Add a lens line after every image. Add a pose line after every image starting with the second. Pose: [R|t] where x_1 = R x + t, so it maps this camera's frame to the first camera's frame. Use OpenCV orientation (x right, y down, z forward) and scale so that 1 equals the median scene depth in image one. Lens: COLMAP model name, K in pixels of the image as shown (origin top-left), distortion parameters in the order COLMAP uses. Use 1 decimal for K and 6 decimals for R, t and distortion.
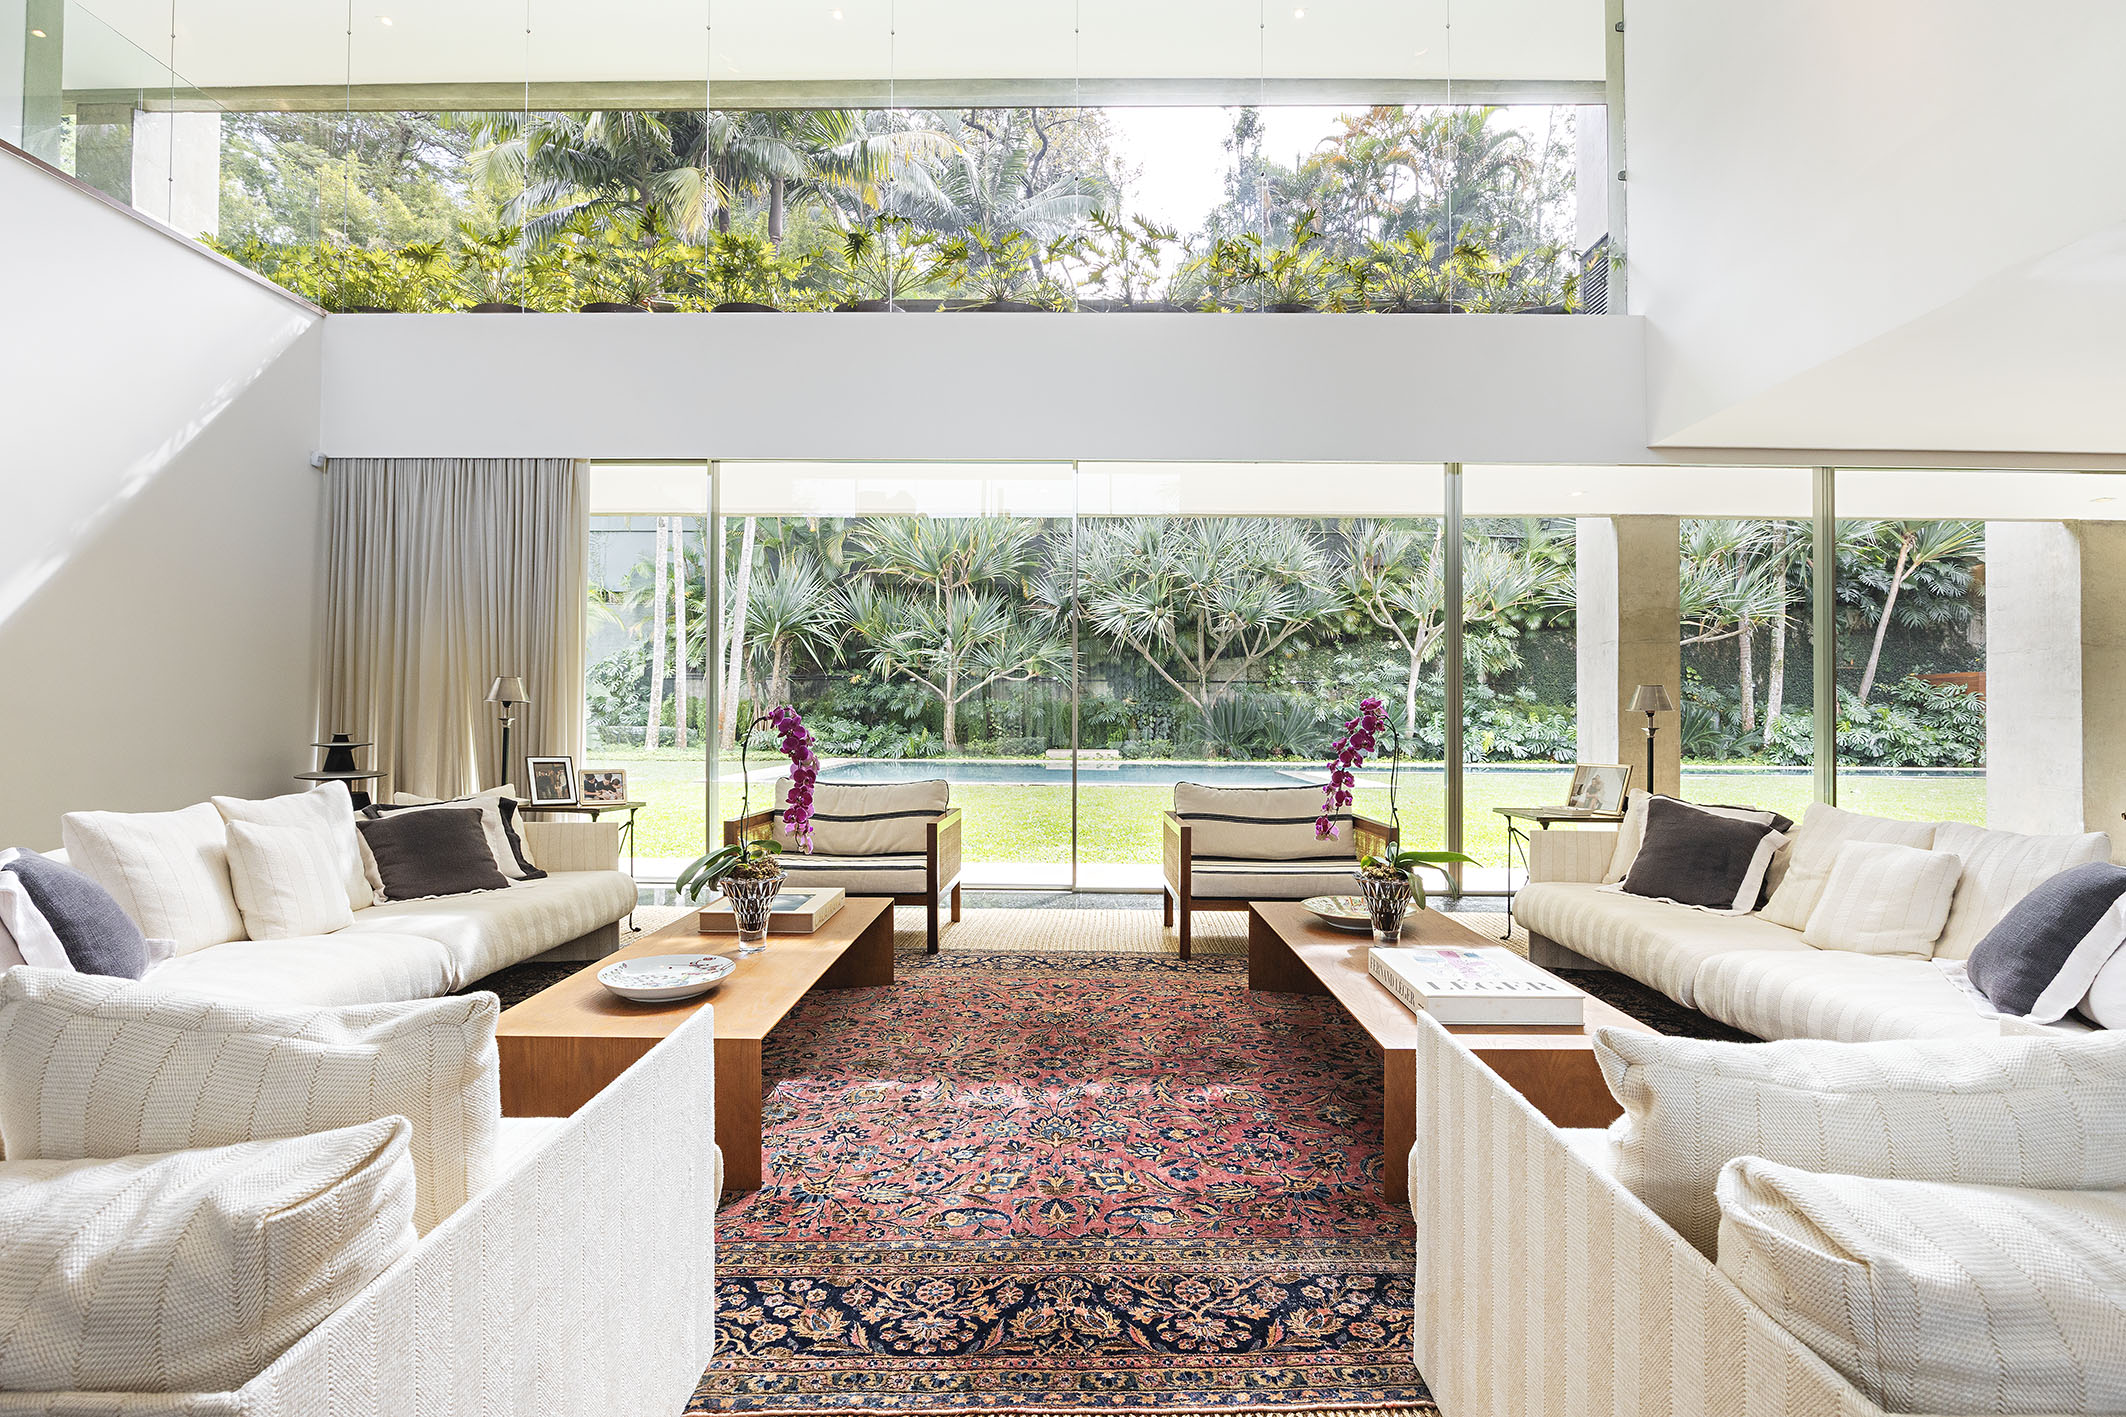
lens RADIAL K [[945.6, 0, 1073.7], [0, 945.6, 719.3], [0, 0, 1]] dist [-0.006870, -0.000010]
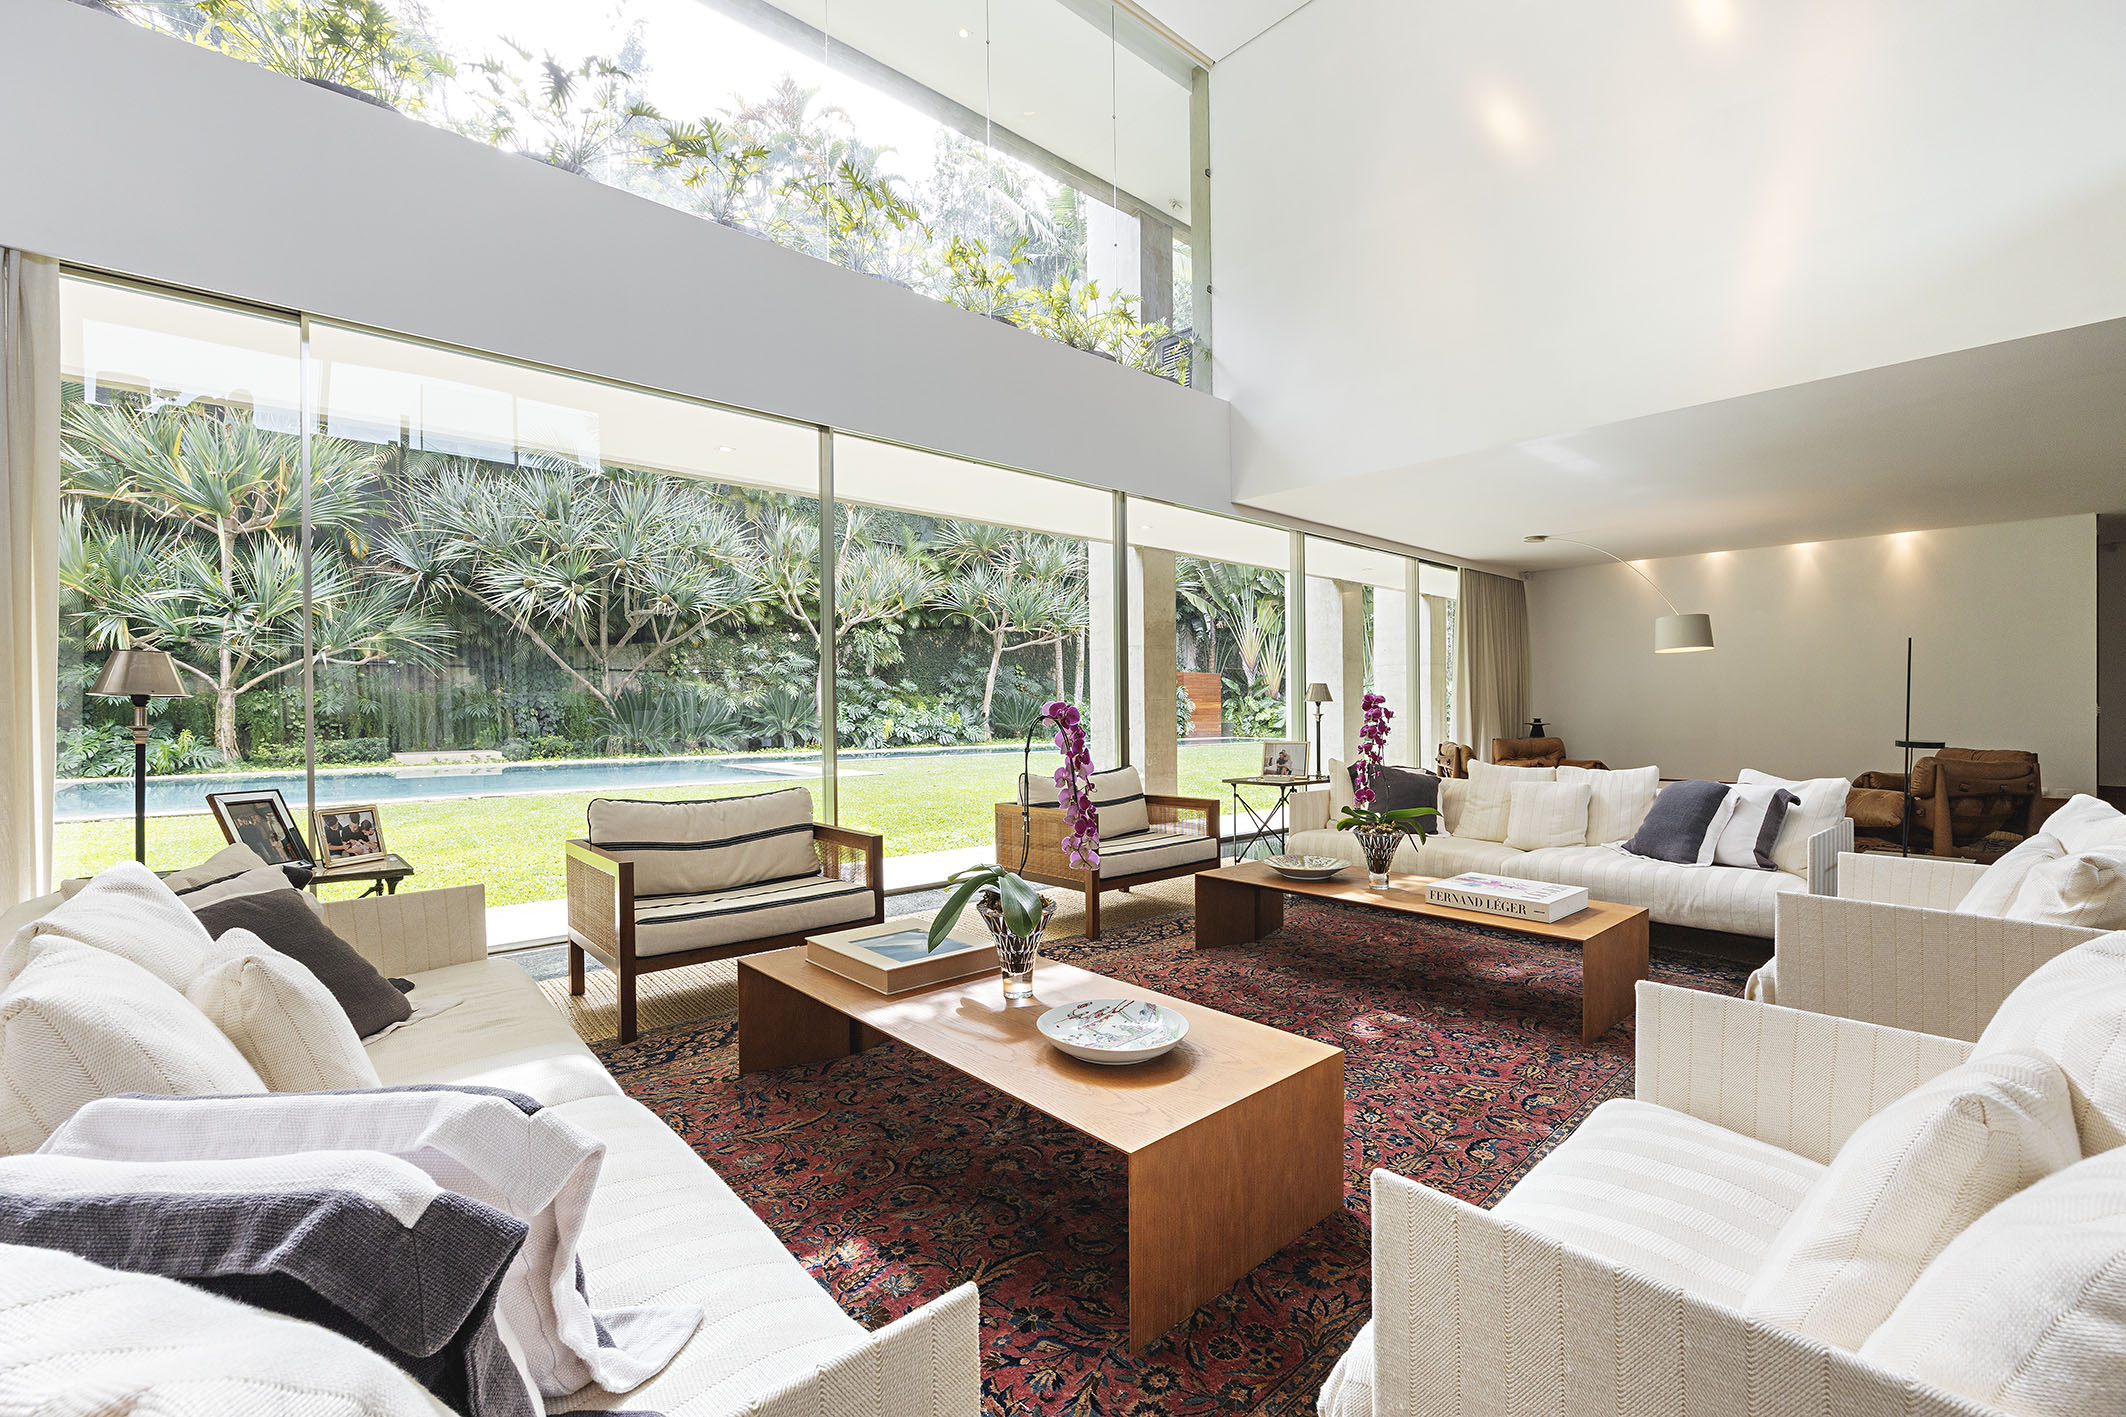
lens RADIAL K [[919.2, 0, 1093.8], [0, 919.2, 726.8], [0, 0, 1]] dist [-0.004394, -0.000413]
pose [[0.734237, -0.024583, 0.678448, -0.126420], [0.011022, 0.999644, 0.024292, -0.001964], [-0.678804, -0.010359, 0.734246, 0.053480]]
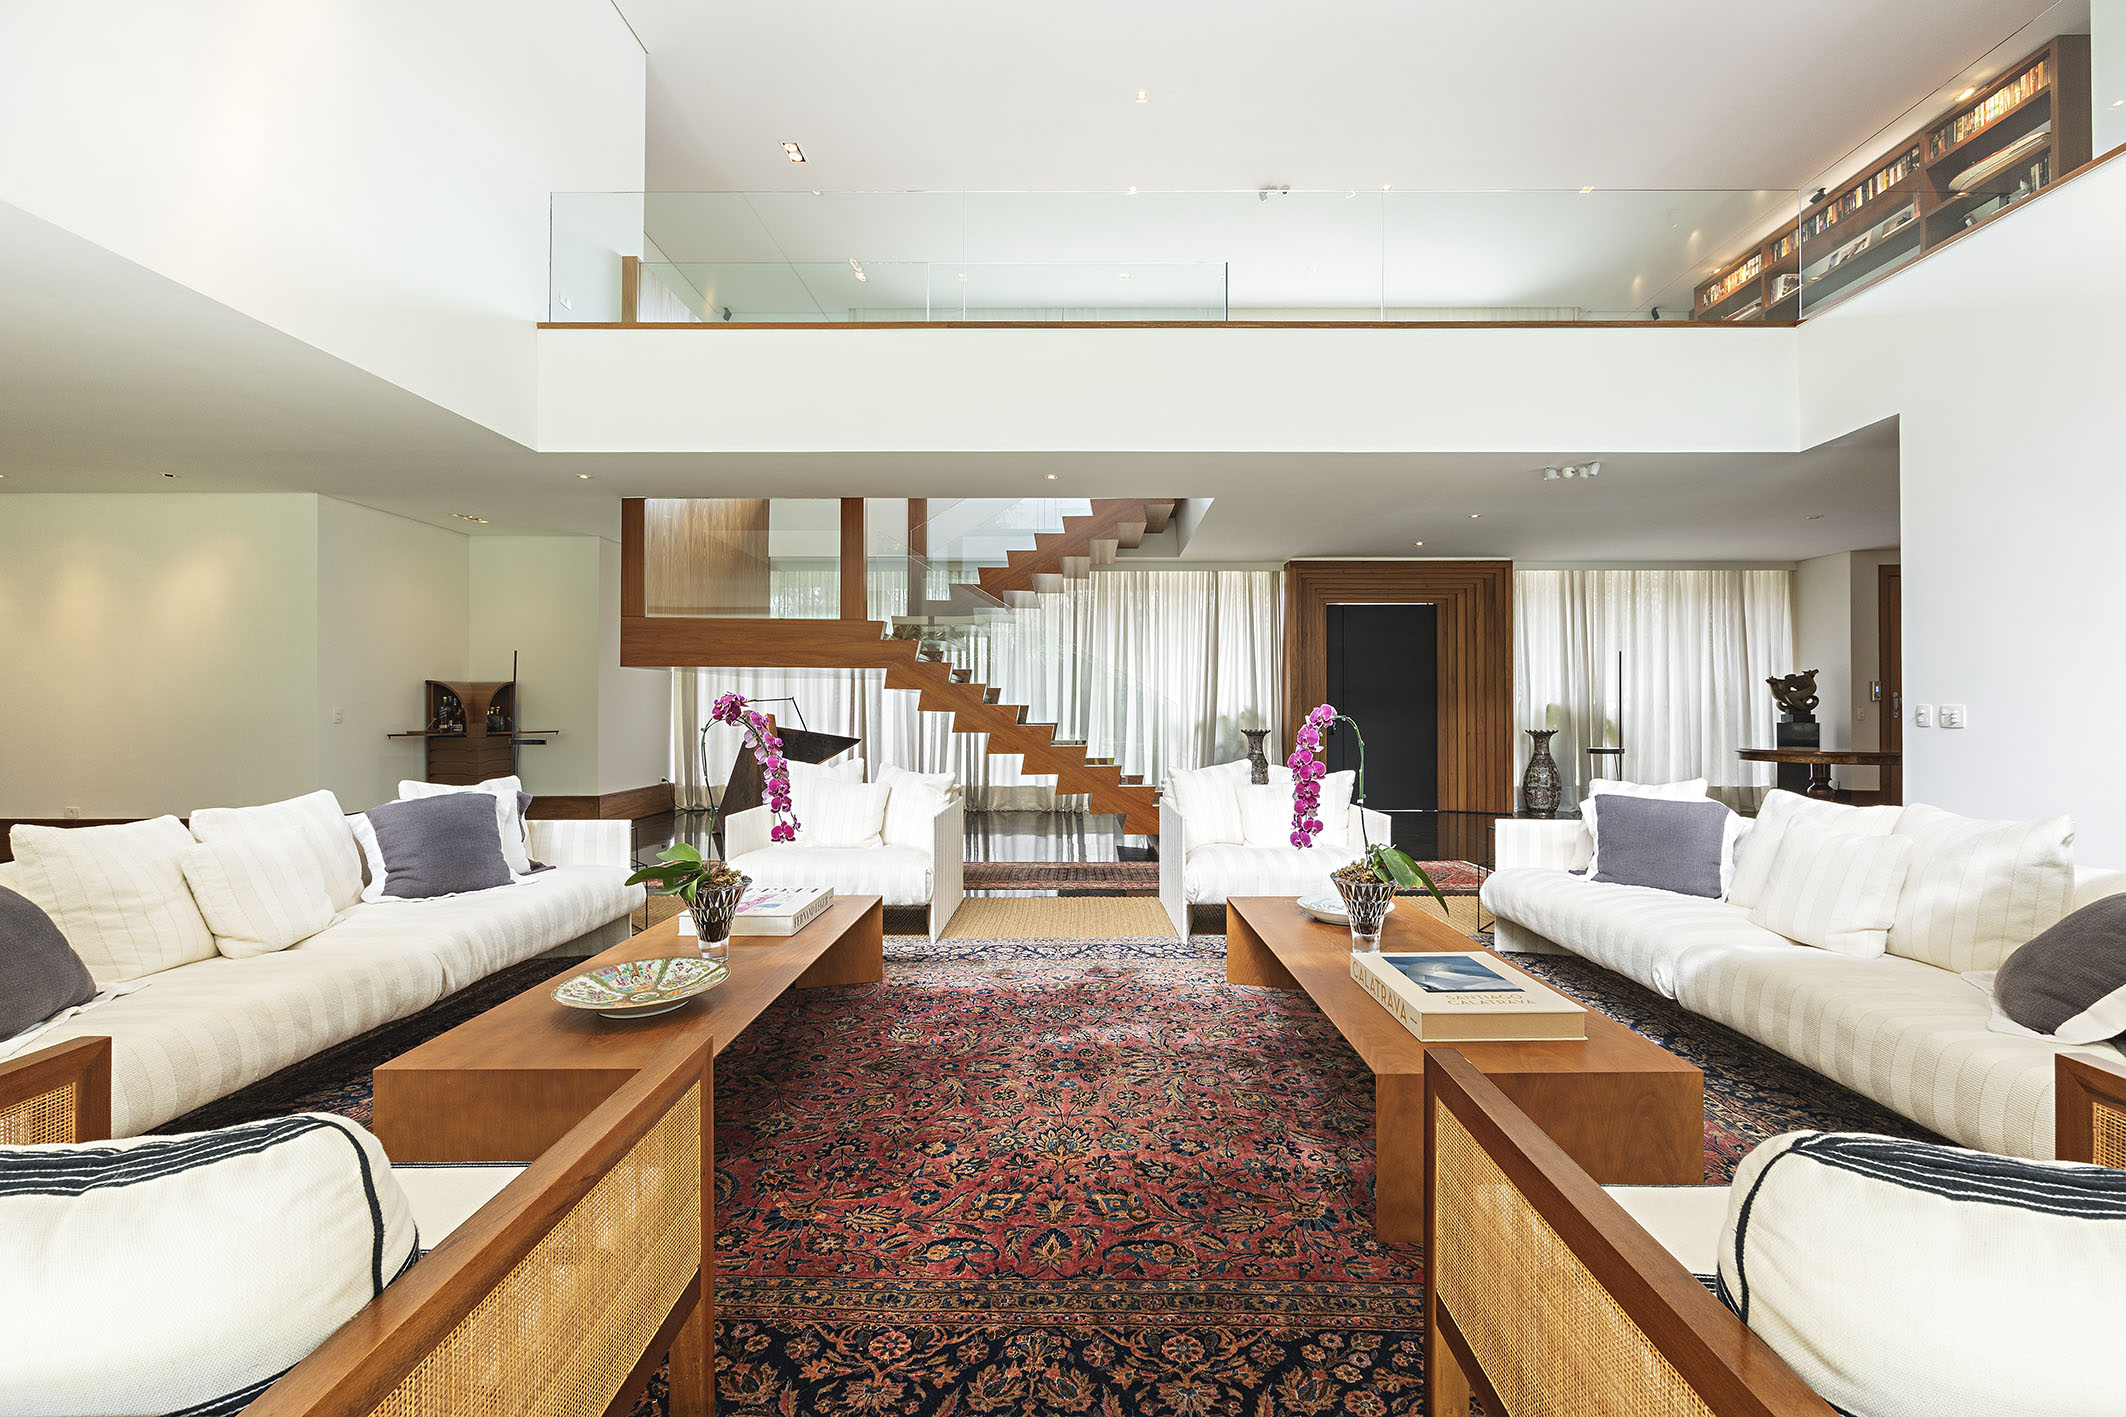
lens RADIAL K [[810.9, 0, 1098.0], [0, 810.9, 709.8], [0, 0, 1]] dist [-0.001779, -0.000241]
pose [[-0.999823, -0.009869, -0.016037, -0.007513], [-0.009860, 0.999951, -0.000647, -0.000448], [0.016043, -0.000489, -0.999871, 0.276001]]
